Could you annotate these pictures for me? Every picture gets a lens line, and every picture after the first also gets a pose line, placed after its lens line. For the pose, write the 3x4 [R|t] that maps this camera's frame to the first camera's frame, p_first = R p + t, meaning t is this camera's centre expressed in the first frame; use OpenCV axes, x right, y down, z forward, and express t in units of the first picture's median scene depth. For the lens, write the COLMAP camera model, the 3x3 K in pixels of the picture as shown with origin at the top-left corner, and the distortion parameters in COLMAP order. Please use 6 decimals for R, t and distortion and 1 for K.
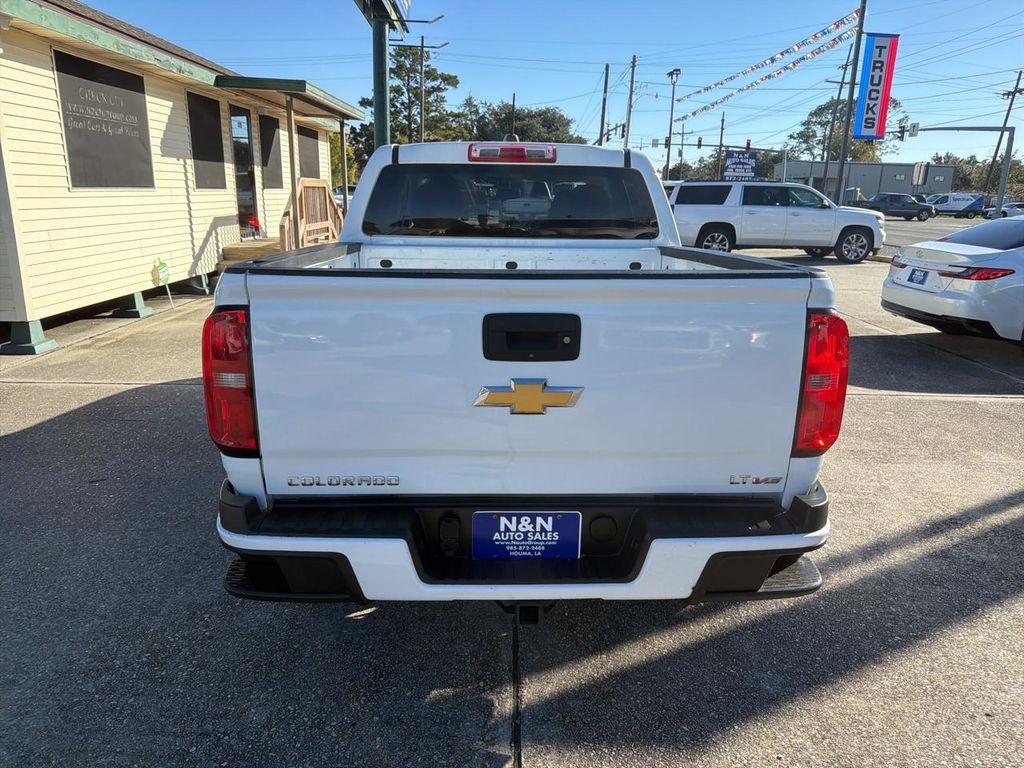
lens RADIAL K [[729.2, 0, 514.2], [0, 729.2, 383.4], [0, 0, 1]] dist [0.004877, -0.013898]
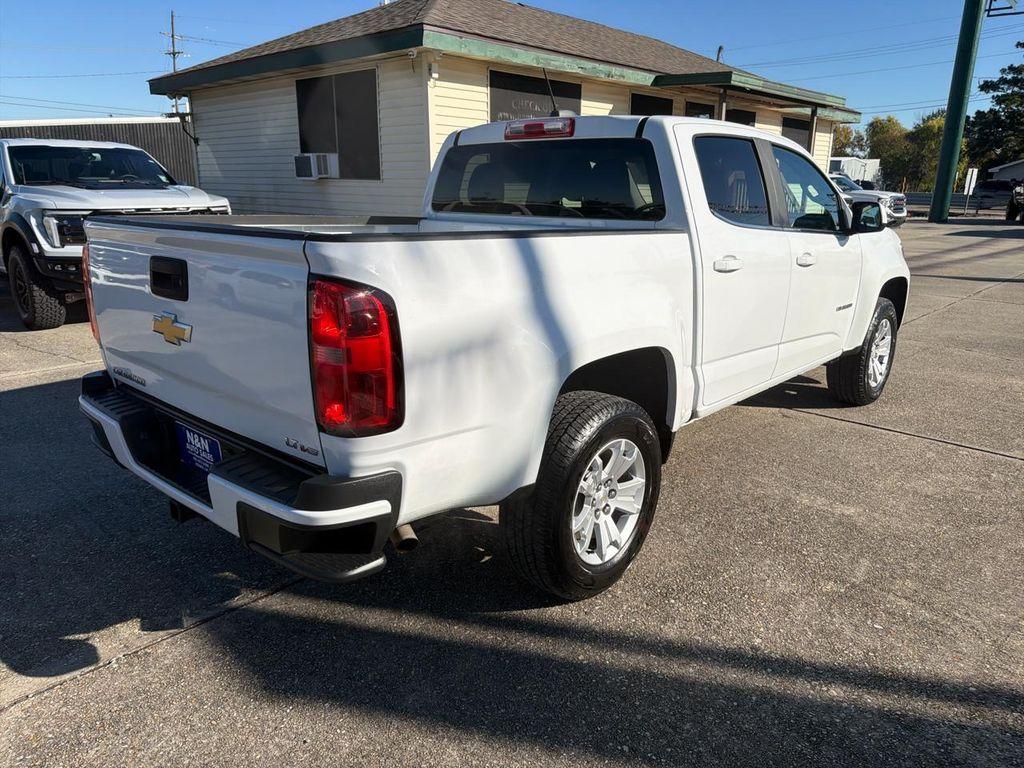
lens RADIAL K [[729.2, 0, 514.2], [0, 729.2, 383.4], [0, 0, 1]] dist [0.004877, -0.013898]
pose [[0.721877, 0.172560, -0.670162, 0.338078], [-0.171743, 0.982788, 0.068061, -0.019280], [0.670372, 0.065964, 0.739088, 0.132397]]
